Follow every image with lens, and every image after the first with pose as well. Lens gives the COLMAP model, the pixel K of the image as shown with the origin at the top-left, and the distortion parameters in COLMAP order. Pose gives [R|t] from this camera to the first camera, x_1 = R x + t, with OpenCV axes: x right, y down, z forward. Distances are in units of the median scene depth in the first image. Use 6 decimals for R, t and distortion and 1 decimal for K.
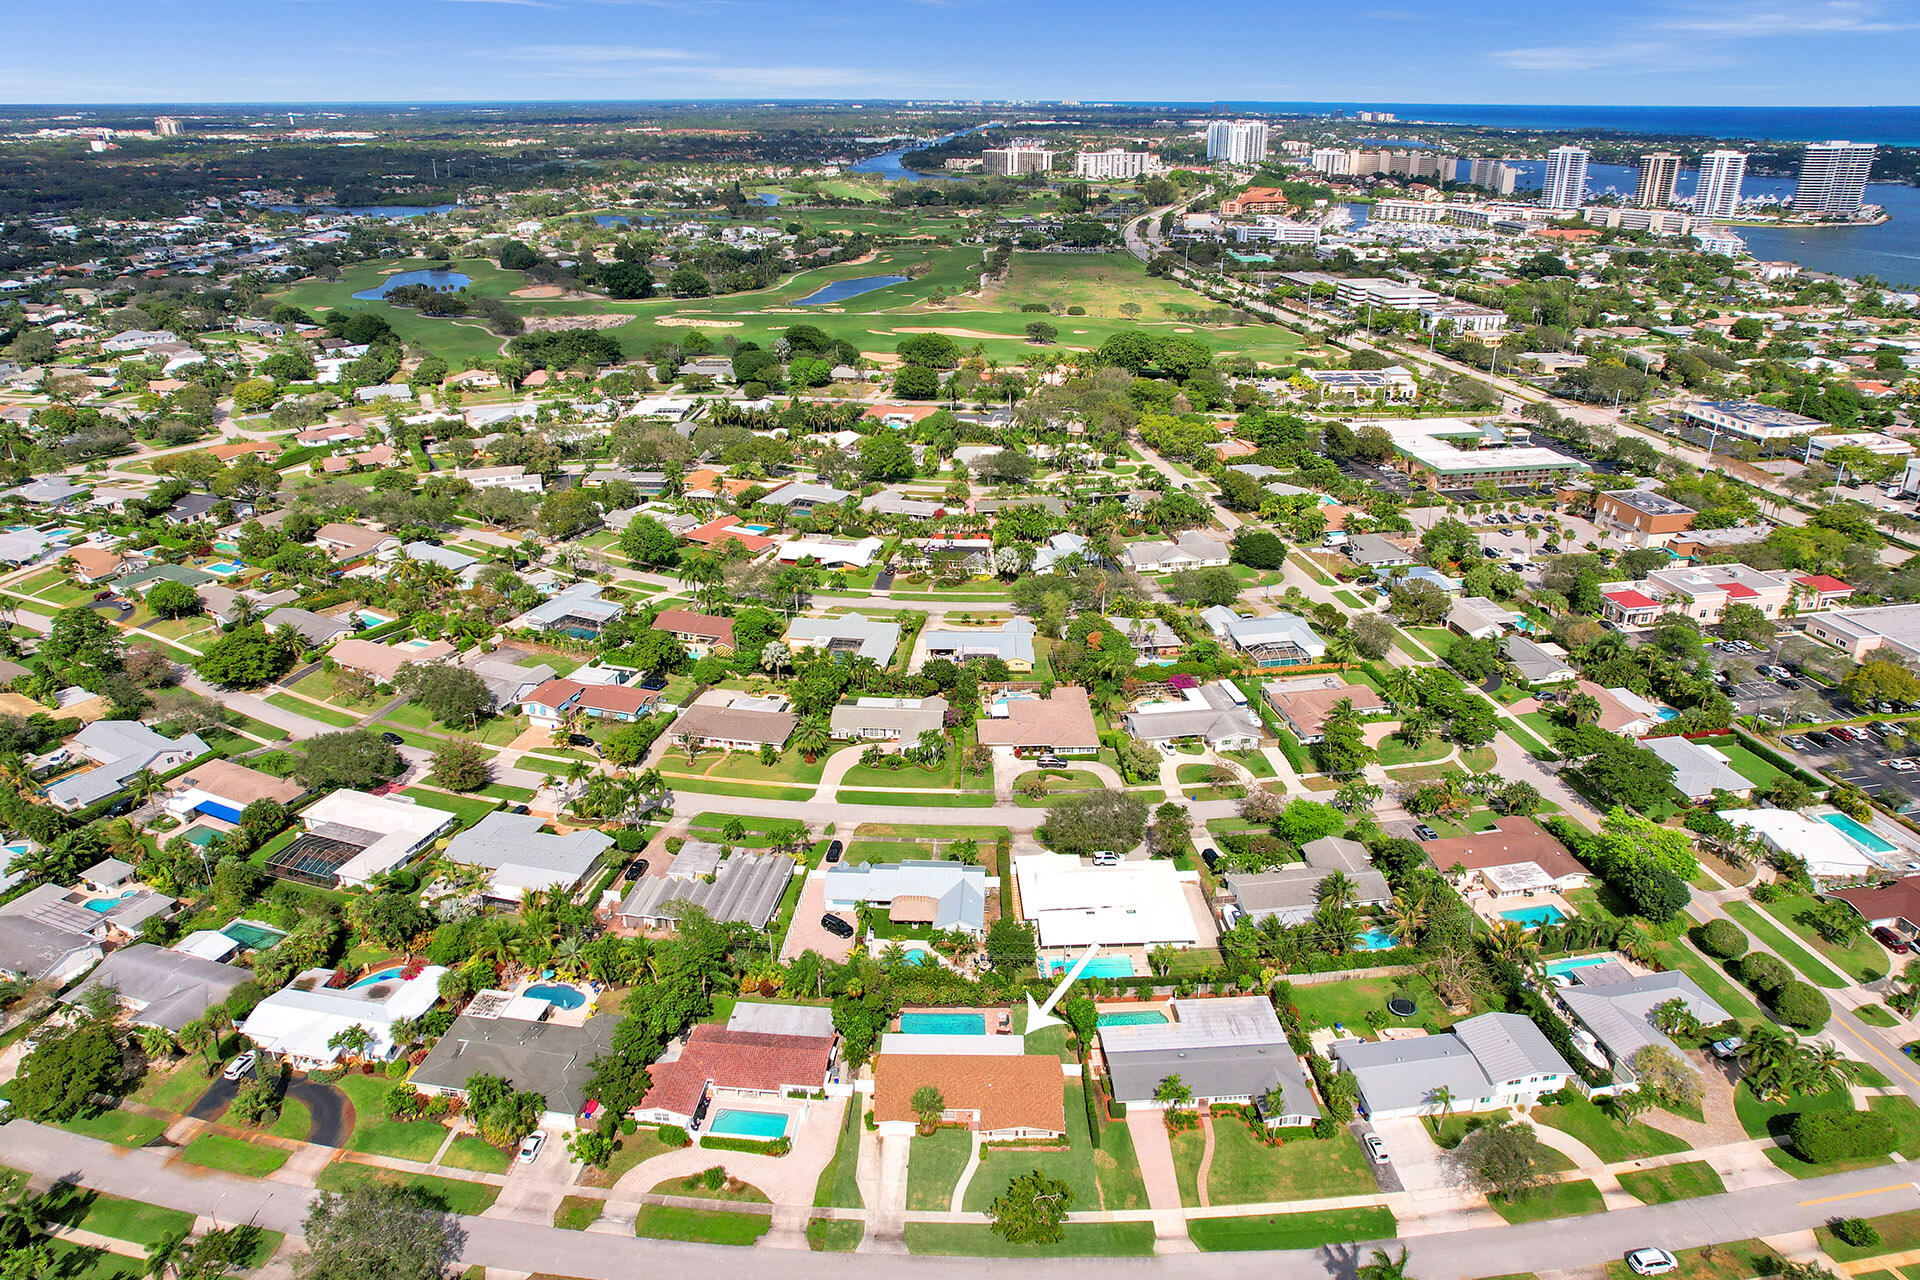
lens RADIAL K [[1264.2, 0, 957.0], [0, 1264.2, 634.1], [0, 0, 1]] dist [-0.077957, 0.060887]
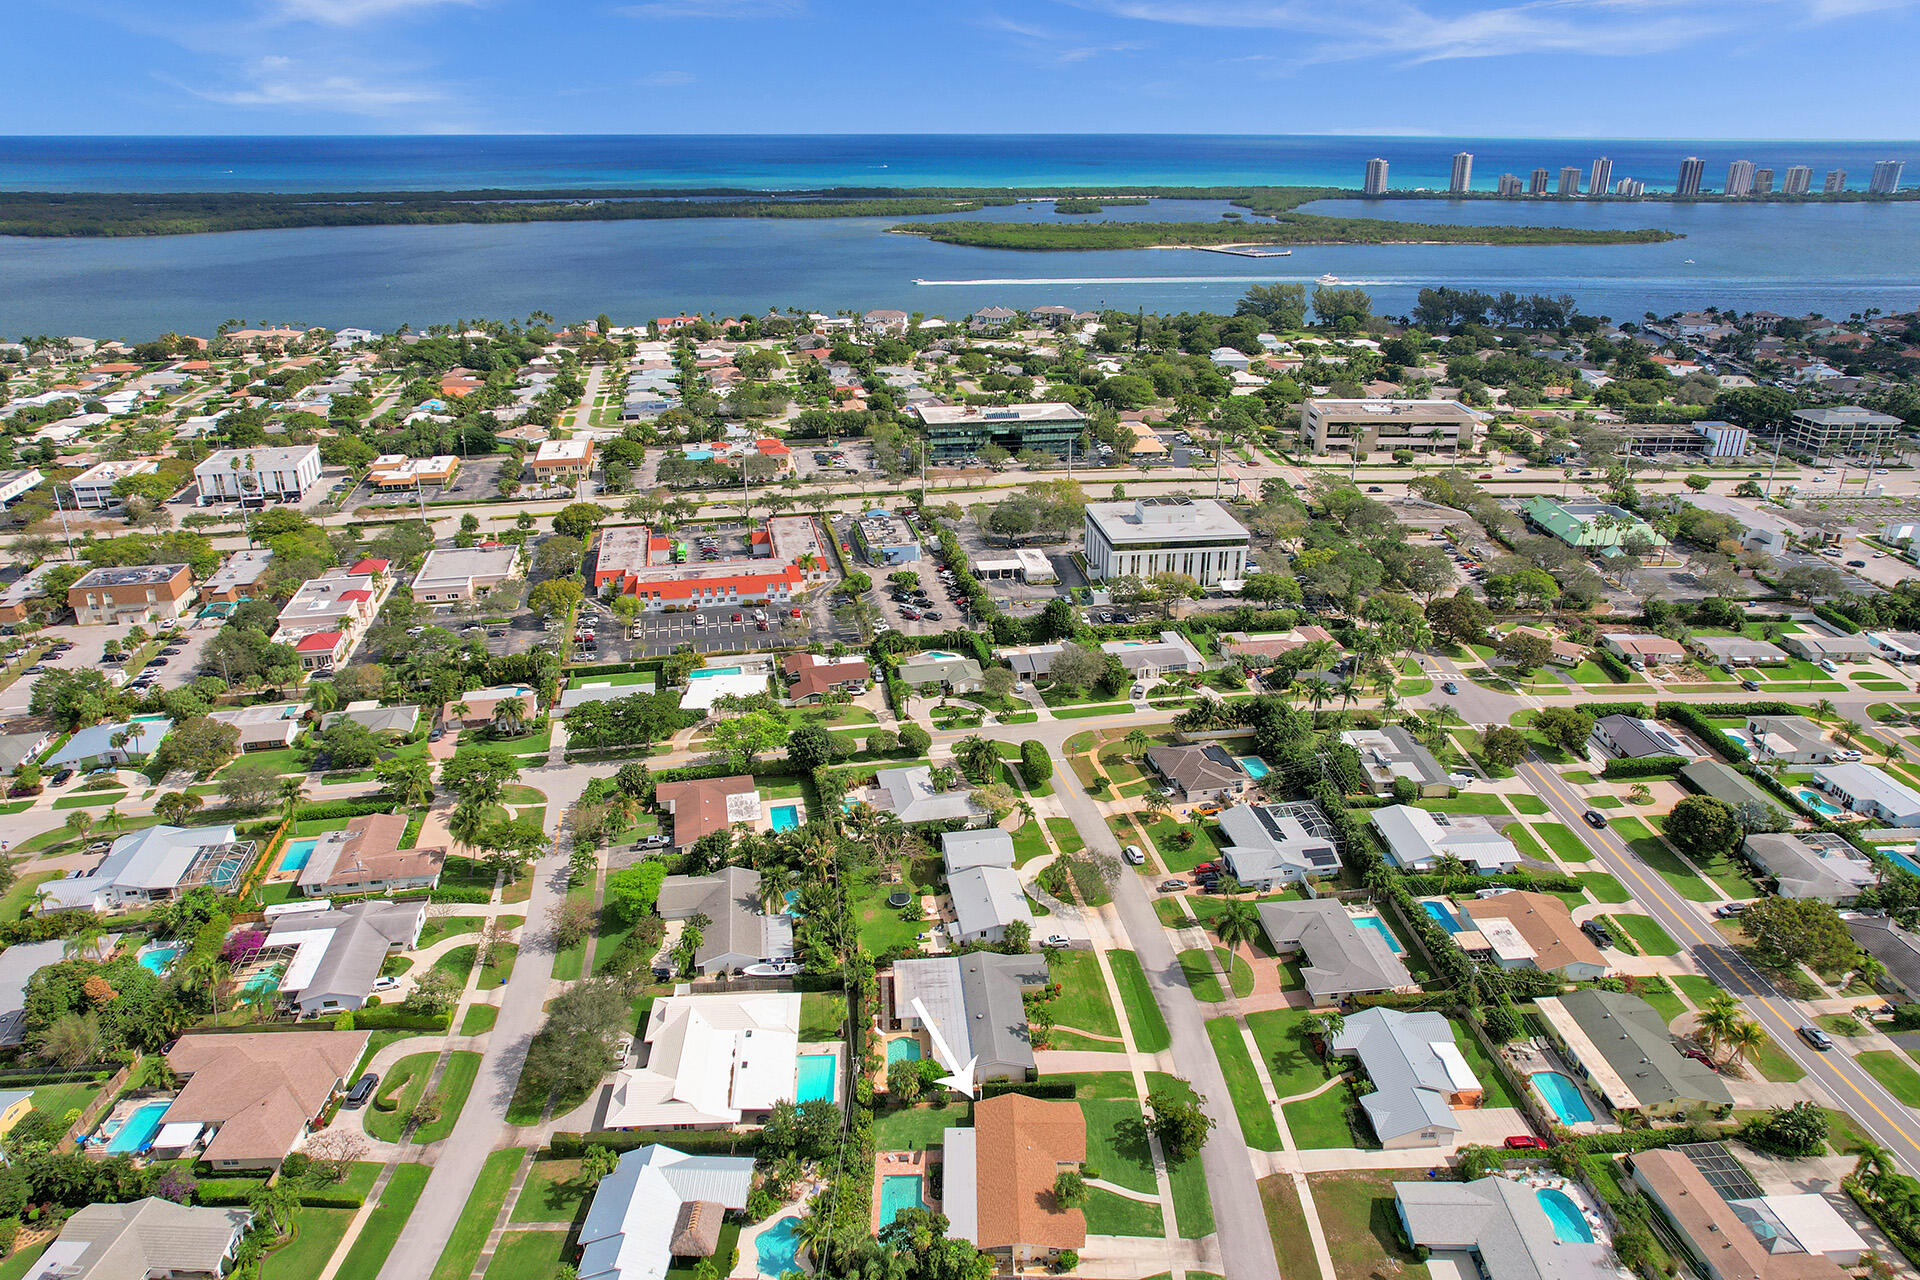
lens RADIAL K [[1261.3, 0, 964.6], [0, 1261.3, 638.8], [0, 0, 1]] dist [-0.076395, 0.063135]
pose [[-0.025083, -0.376780, 0.925963, -0.504271], [0.390659, 0.848908, 0.356008, -0.239953], [-0.920194, 0.370665, 0.125899, 0.538671]]
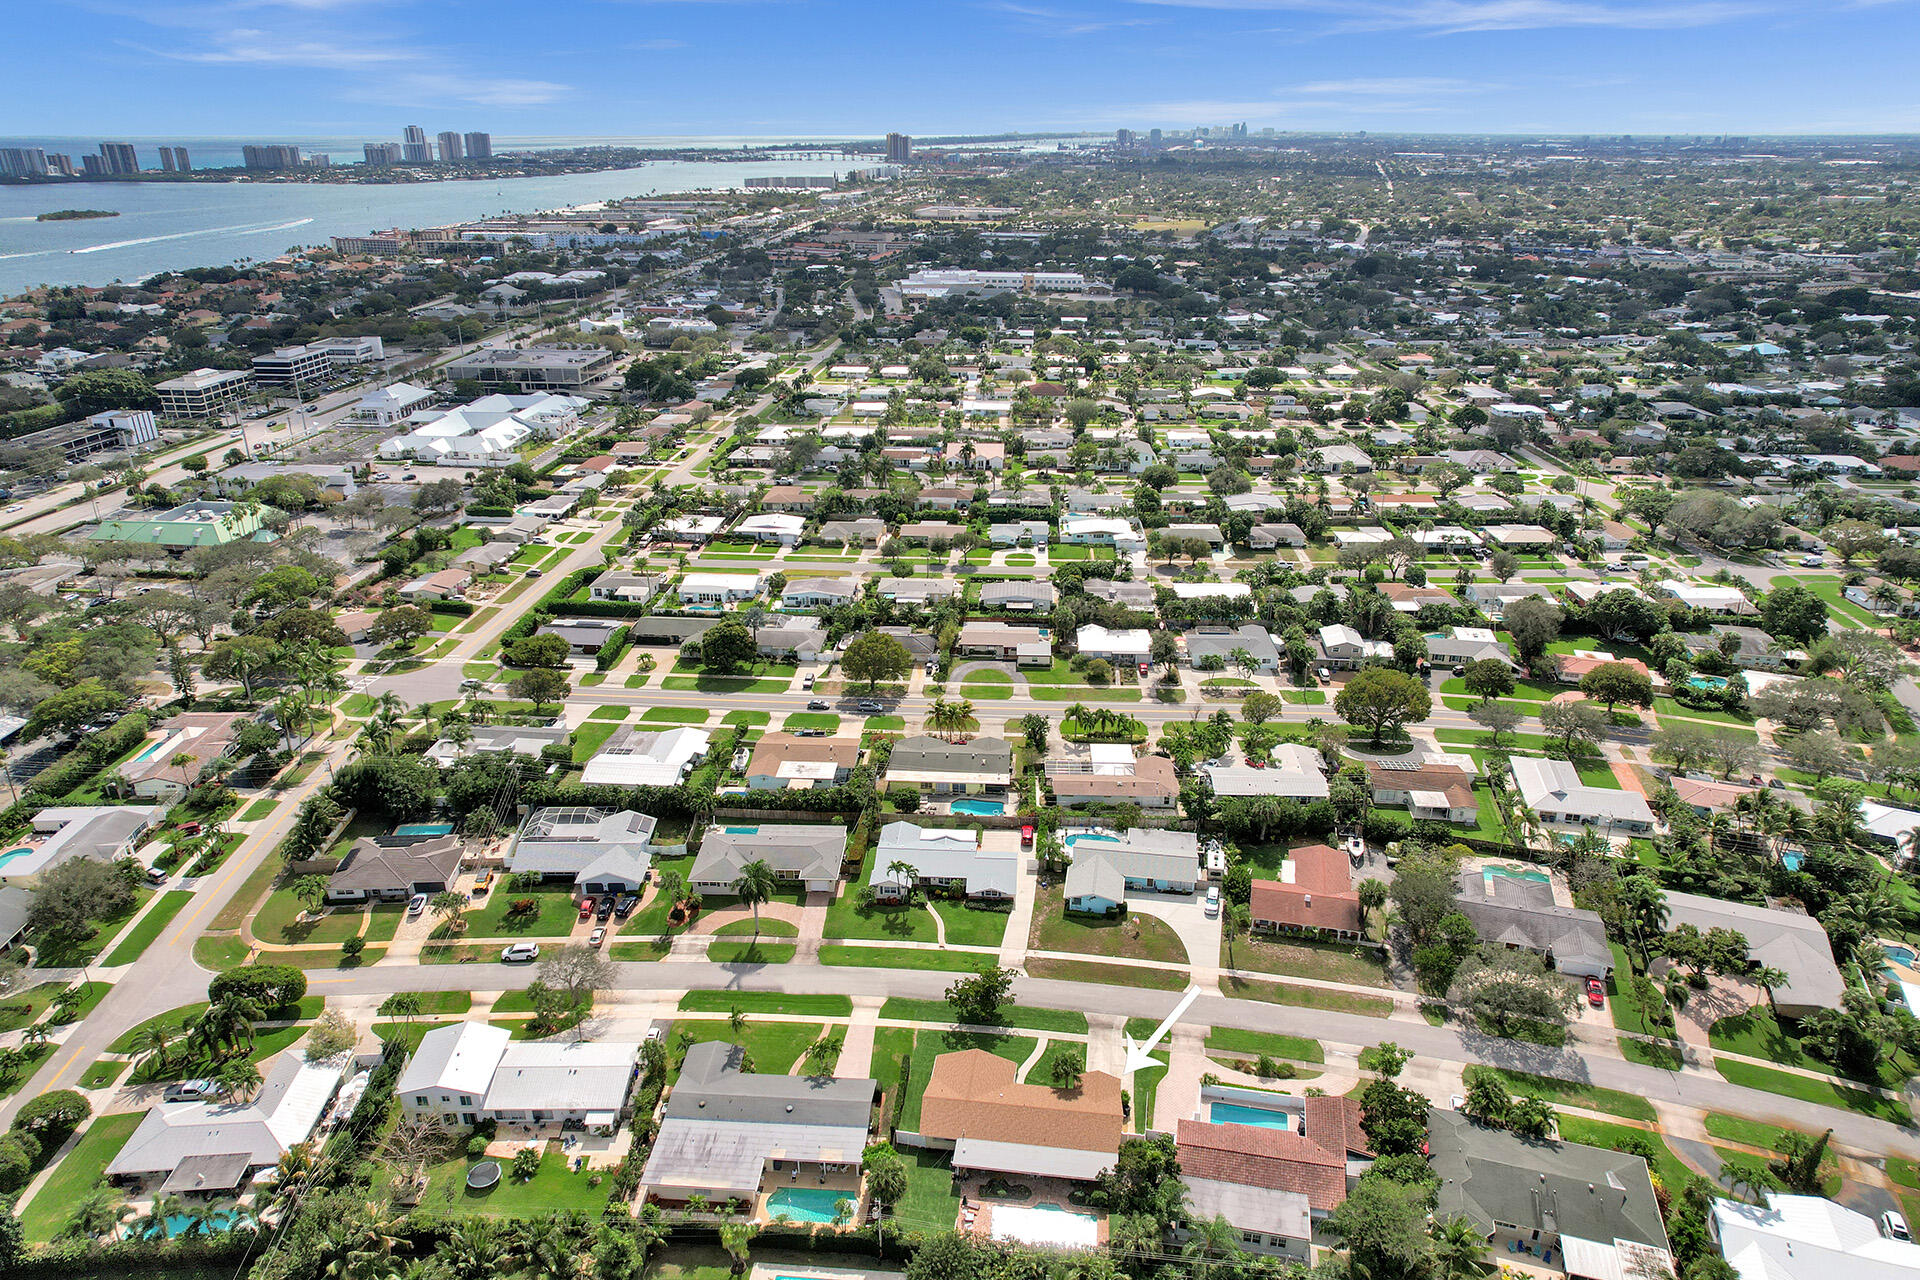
lens RADIAL K [[1225.3, 0, 974.4], [0, 1225.3, 641.1], [0, 0, 1]] dist [-0.075423, 0.060146]
pose [[-0.994378, -0.039379, 0.098294, -0.021425], [0.043778, 0.692340, 0.720242, -0.384347], [-0.096415, 0.720496, -0.686723, 0.965655]]
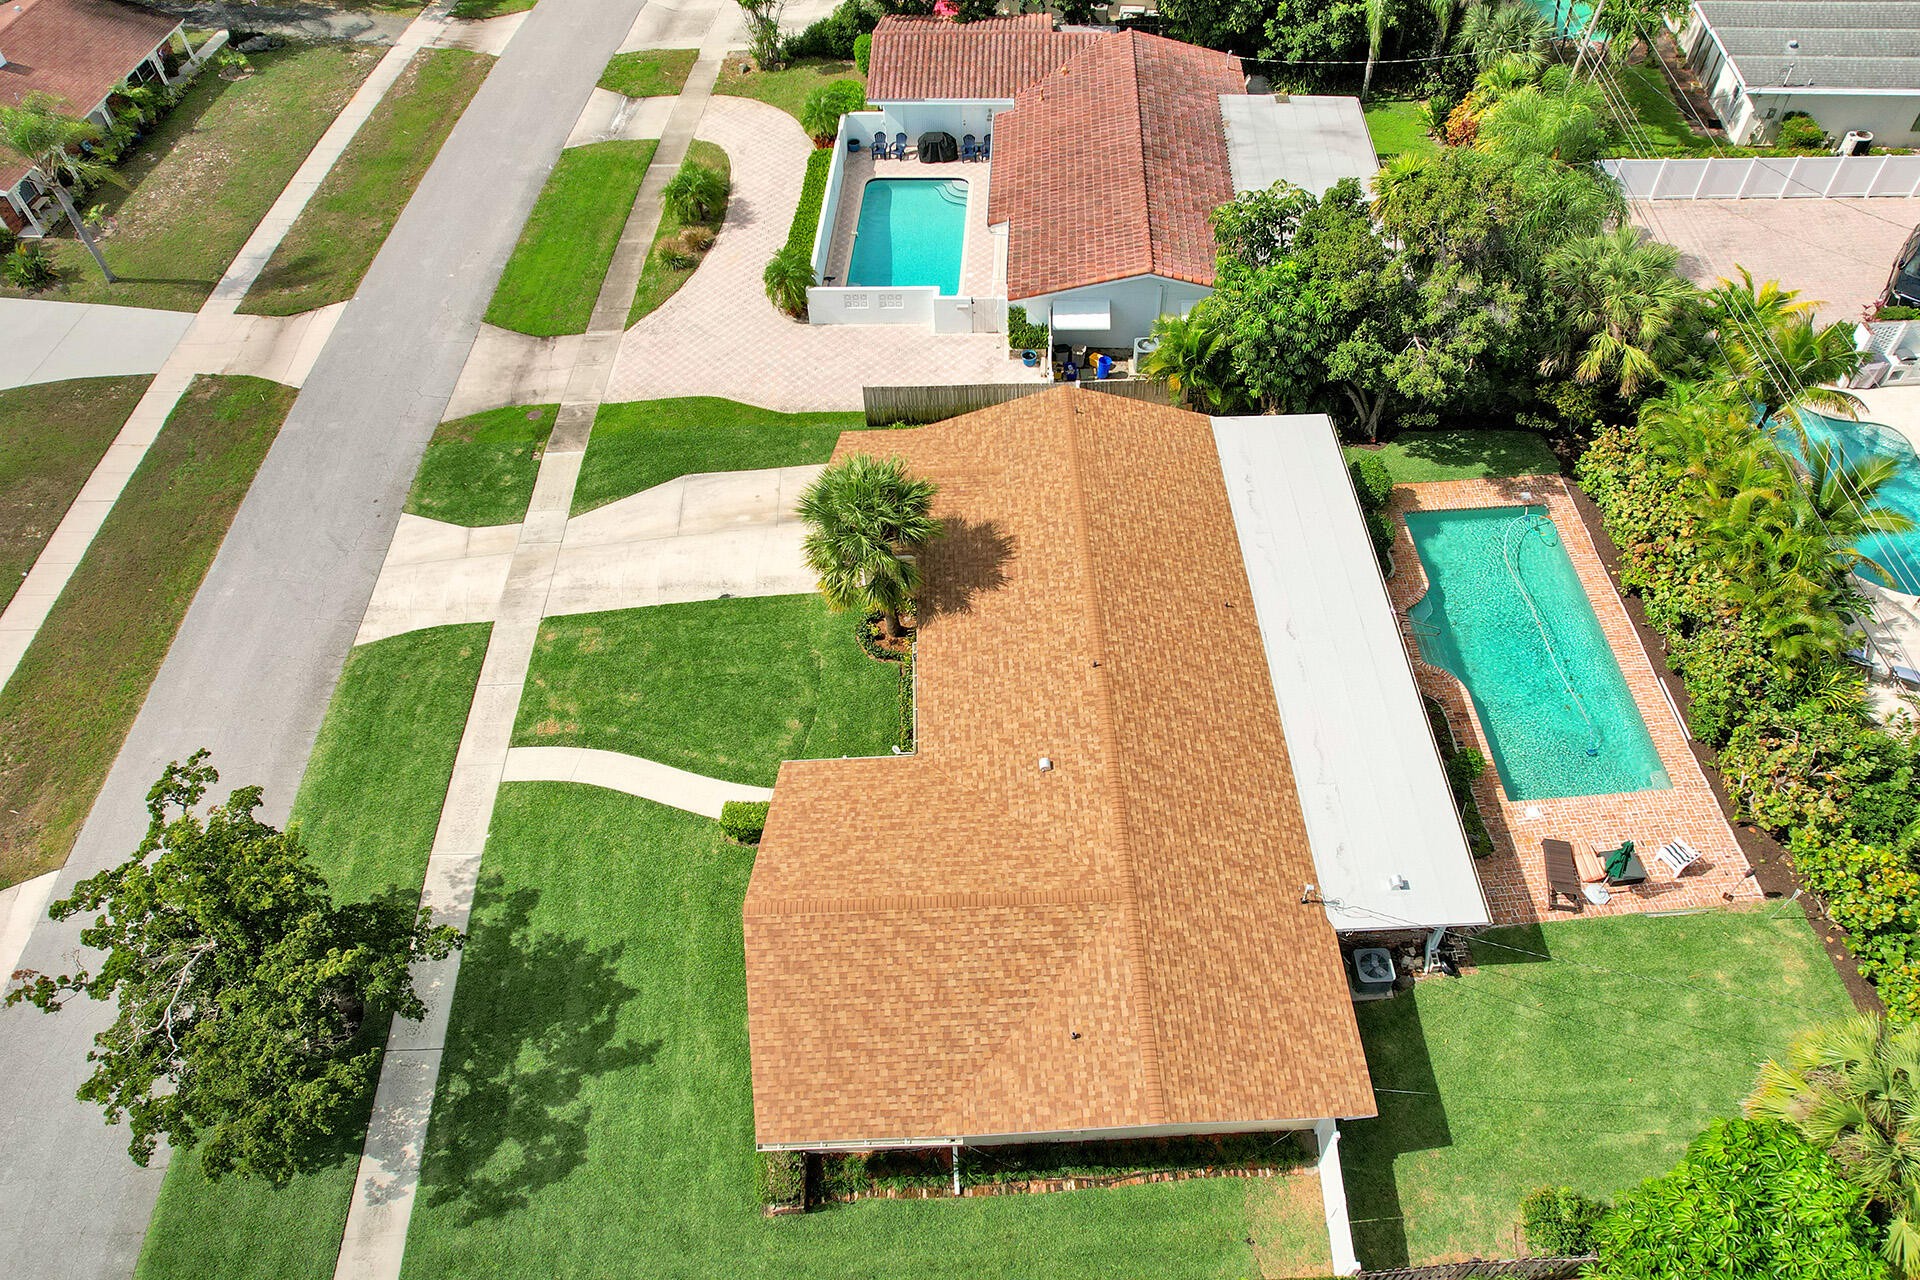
lens RADIAL K [[1362.6, 0, 961.5], [0, 1362.6, 589.3], [0, 0, 1]] dist [-0.095814, 0.085868]
pose [[0.055544, 0.741669, -0.668463, 0.105117], [-0.366088, 0.637999, 0.677449, 0.137433], [0.928921, 0.207088, 0.306953, 0.634788]]
